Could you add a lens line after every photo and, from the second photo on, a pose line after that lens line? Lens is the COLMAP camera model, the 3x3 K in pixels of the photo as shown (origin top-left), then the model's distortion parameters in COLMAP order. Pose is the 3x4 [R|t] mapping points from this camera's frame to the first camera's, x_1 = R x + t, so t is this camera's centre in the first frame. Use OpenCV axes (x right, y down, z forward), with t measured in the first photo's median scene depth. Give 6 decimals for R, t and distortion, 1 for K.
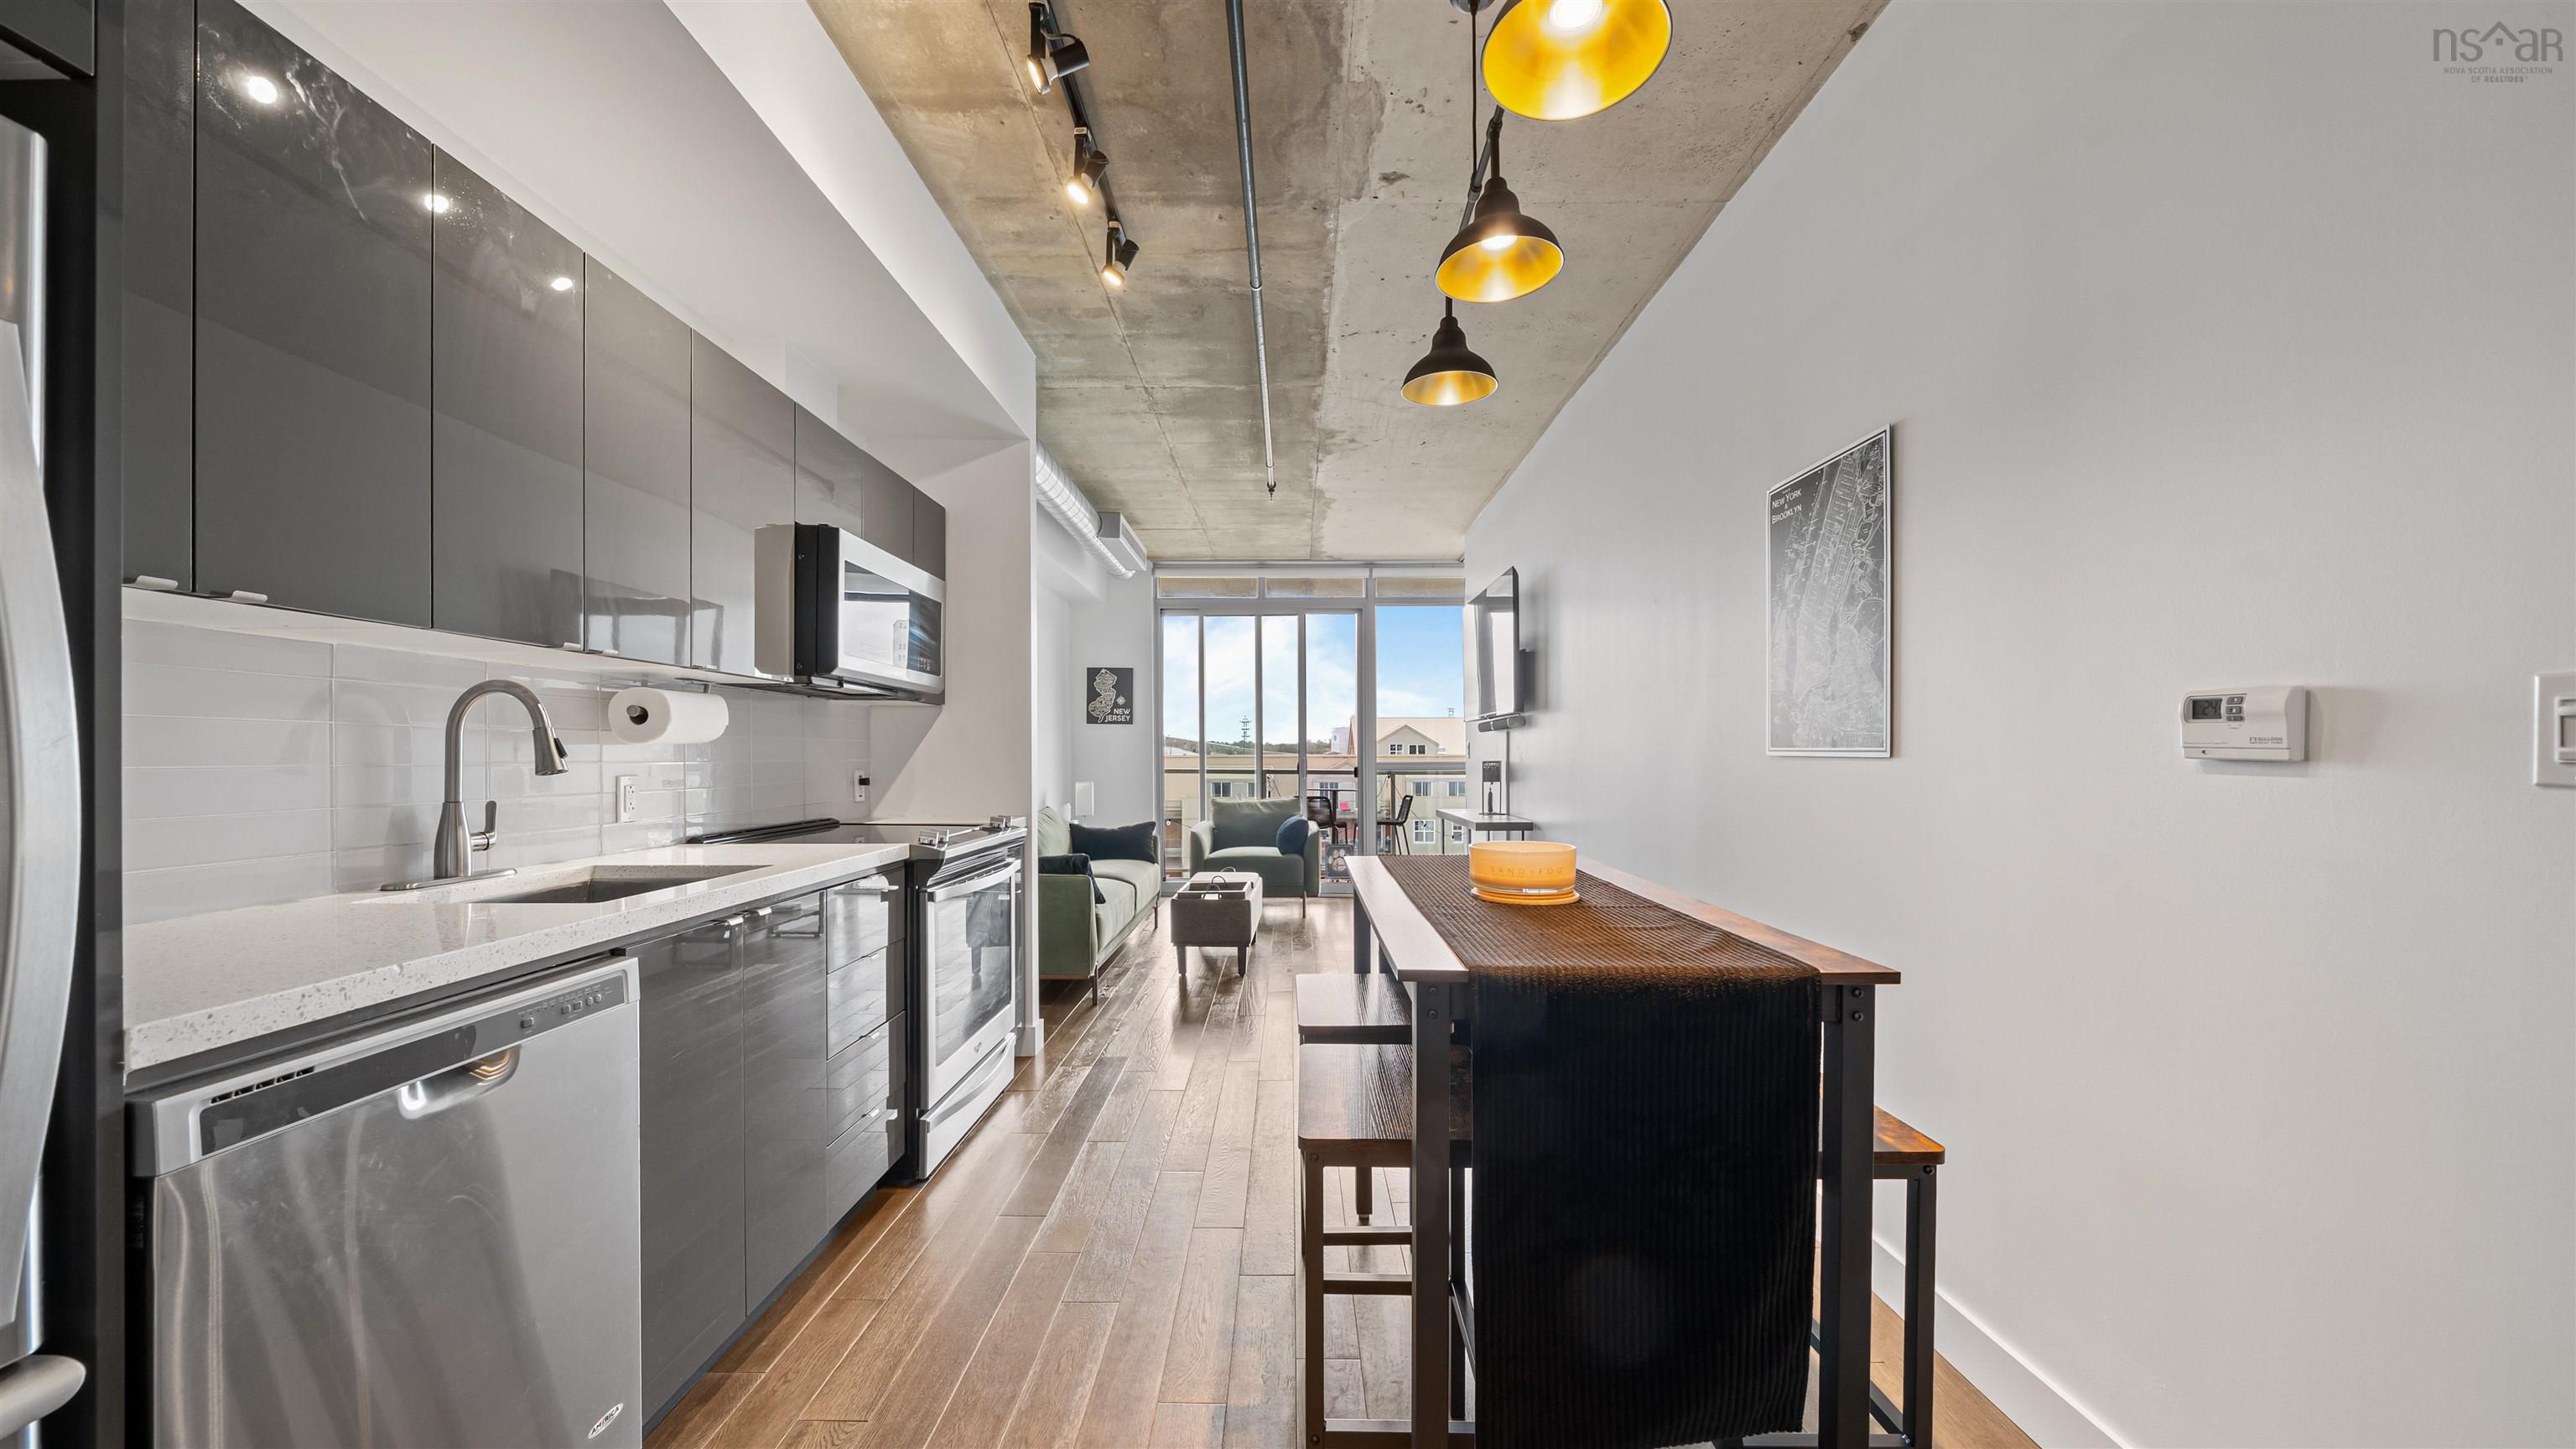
lens RADIAL K [[898.1, 0, 1286.0], [0, 898.1, 758.7], [0, 0, 1]] dist [-0.005924, 0.000068]
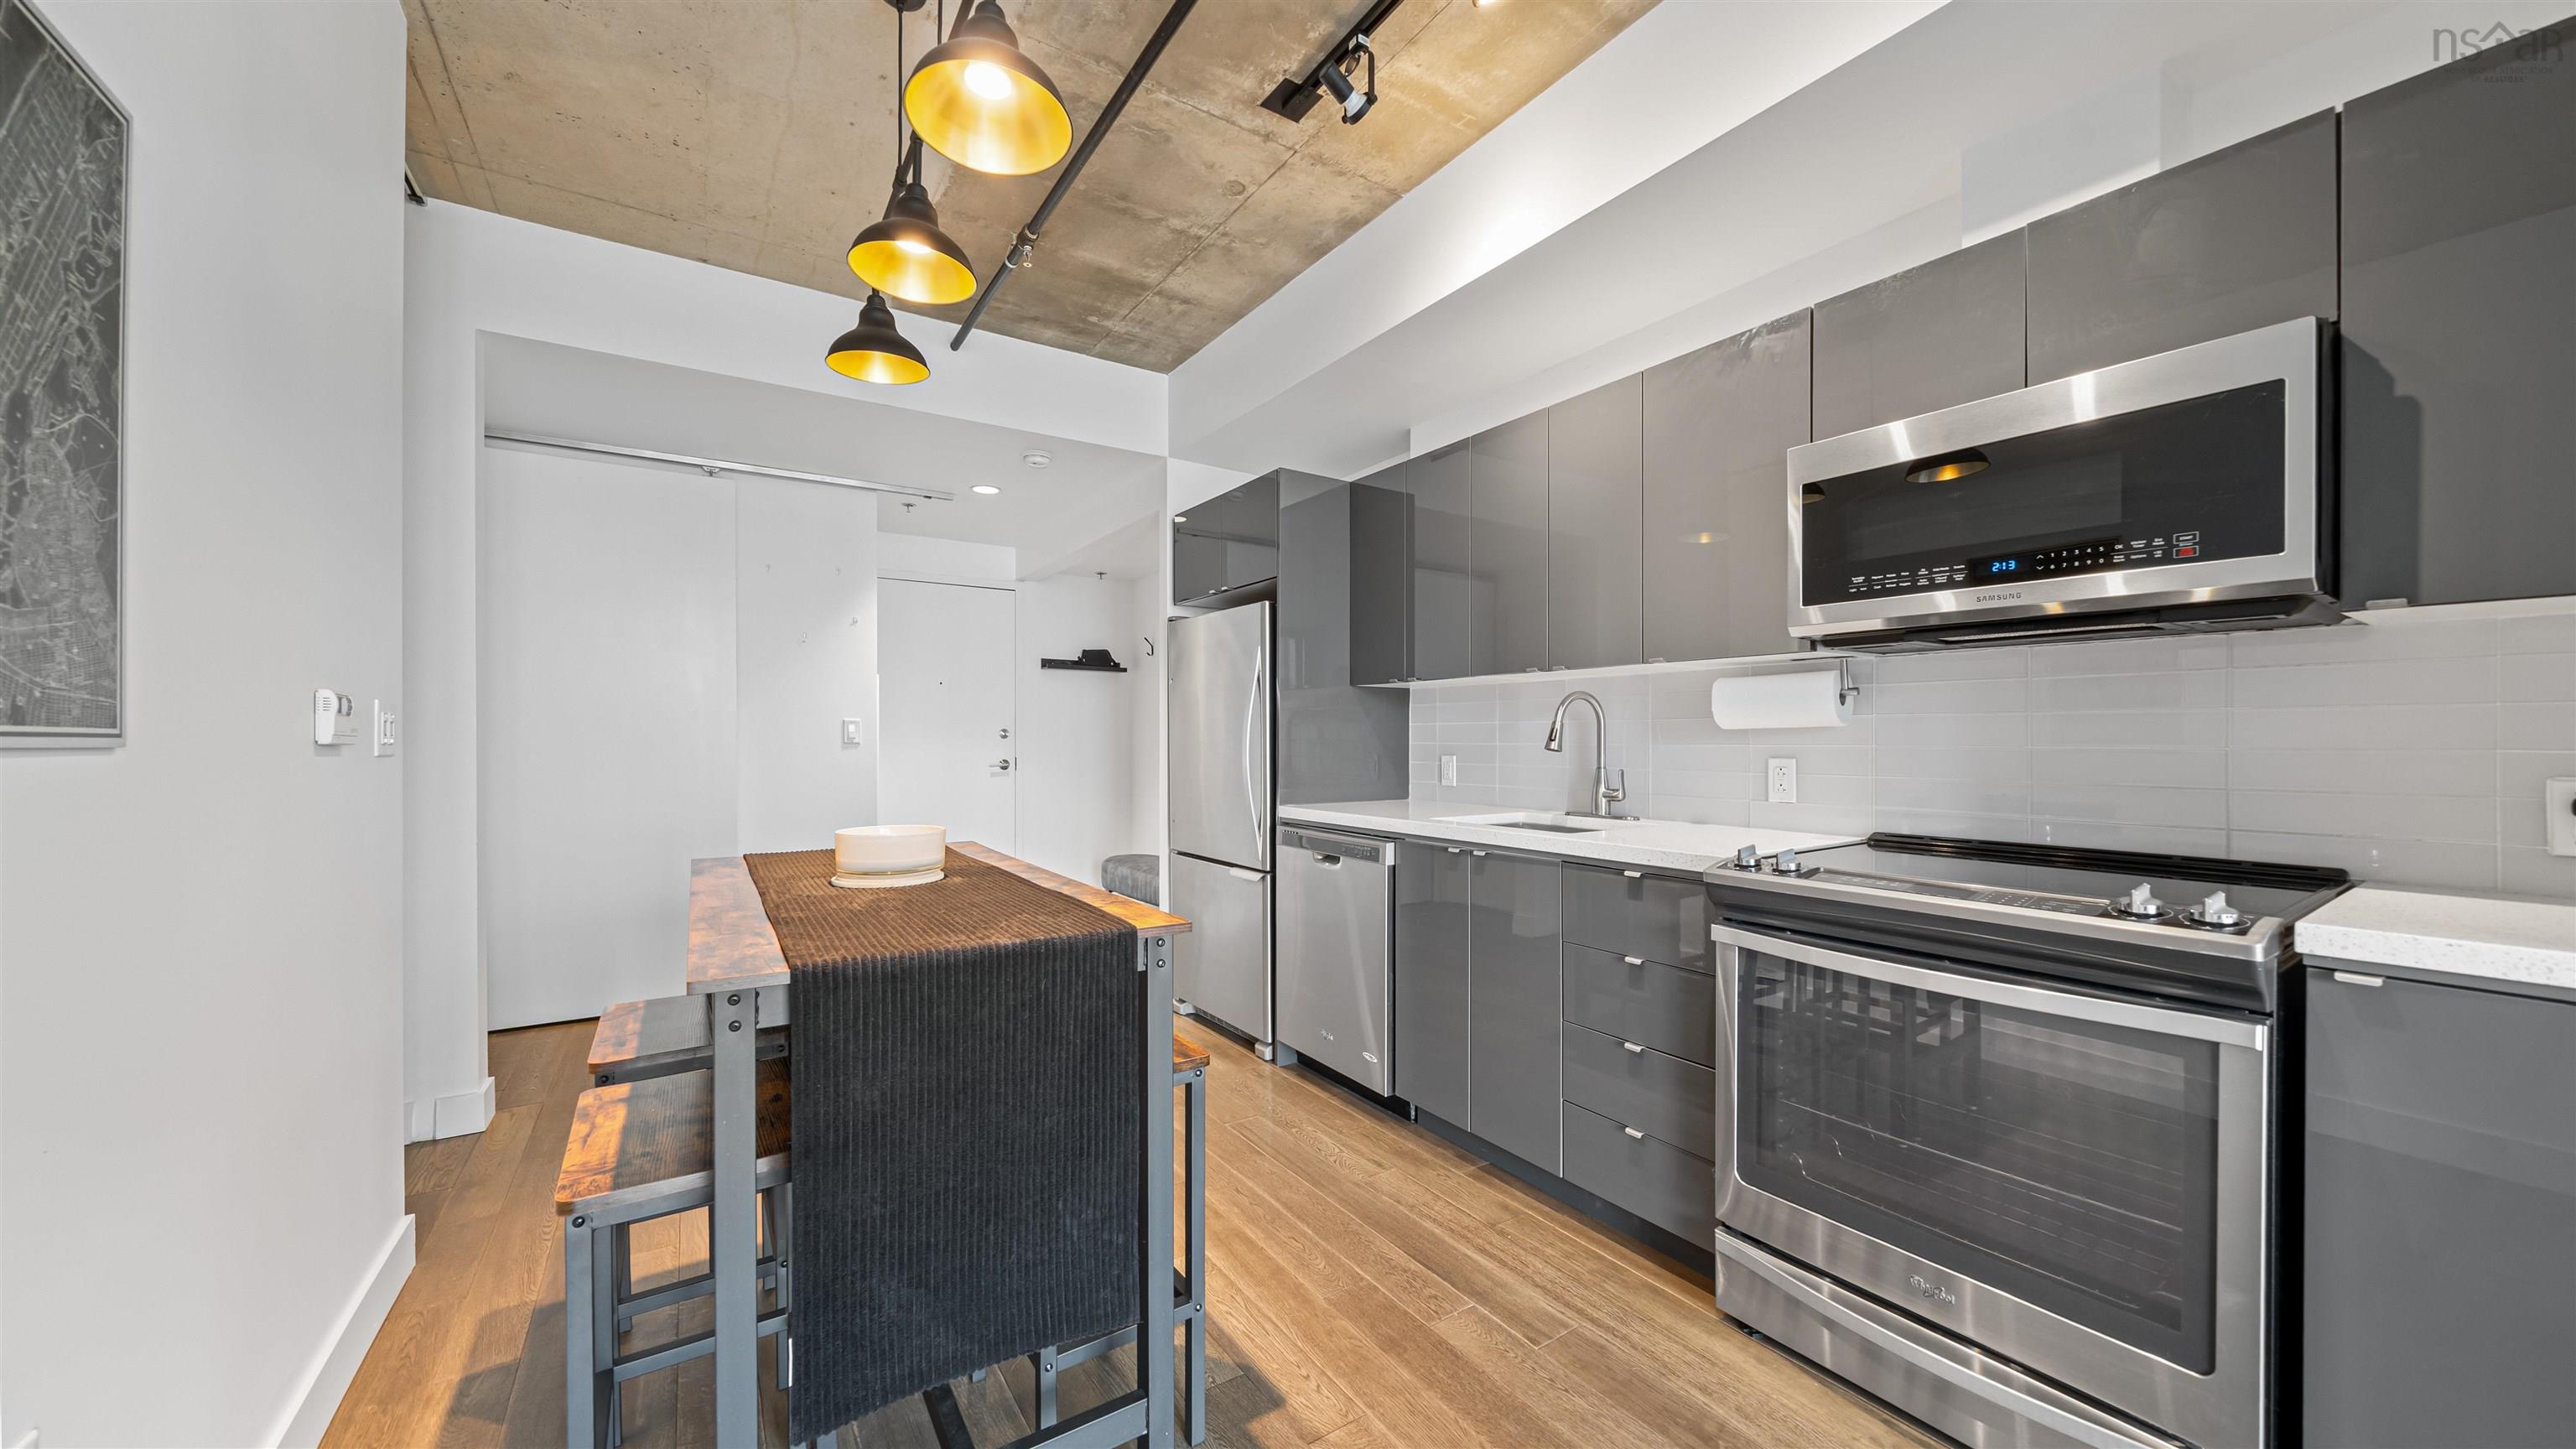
lens RADIAL K [[898.1, 0, 1279.6], [0, 898.1, 746.7], [0, 0, 1]] dist [-0.005924, 0.000068]
pose [[-0.832569, 0.005993, -0.553889, 0.239284], [-0.001673, 0.999910, 0.013333, -0.005700], [0.553919, 0.012027, -0.832483, 1.091878]]
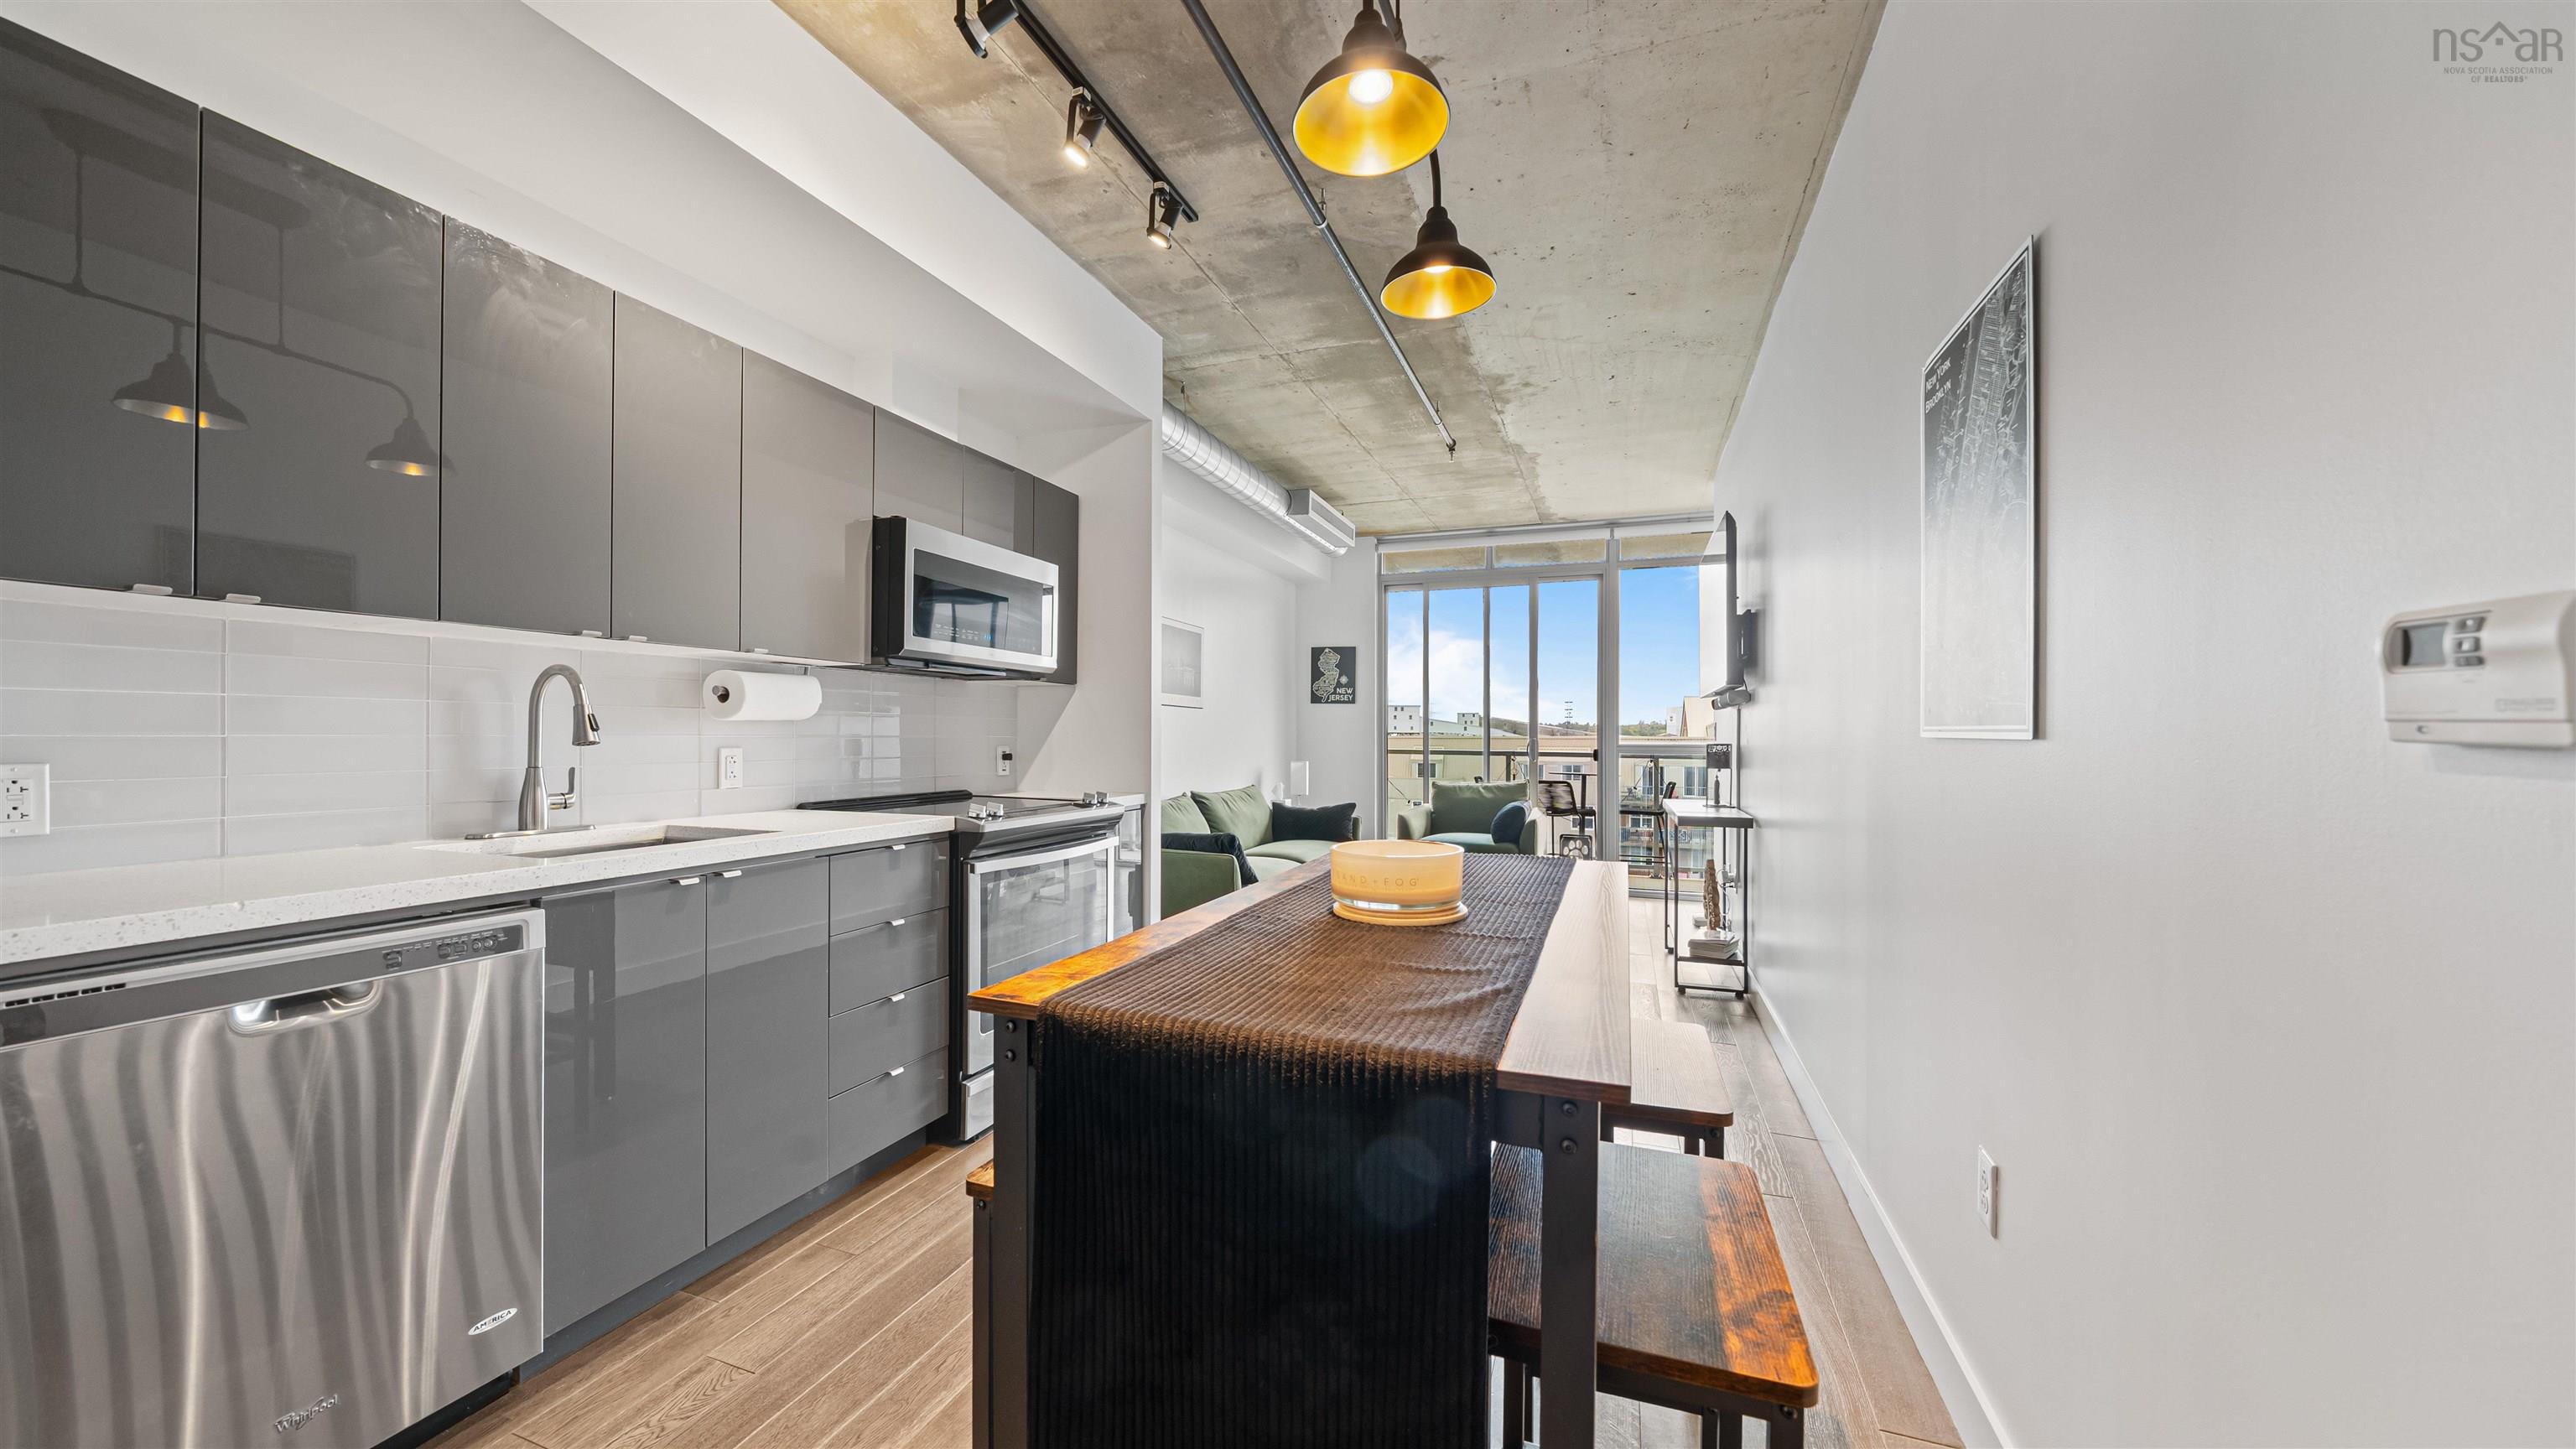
lens RADIAL K [[898.1, 0, 1294.1], [0, 898.1, 736.4], [0, 0, 1]] dist [-0.005924, 0.000068]
pose [[0.940992, 0.006542, -0.338365, 0.232413], [-0.007767, 0.999967, -0.002267, 0.000955], [0.338339, 0.004761, 0.941012, 0.117776]]
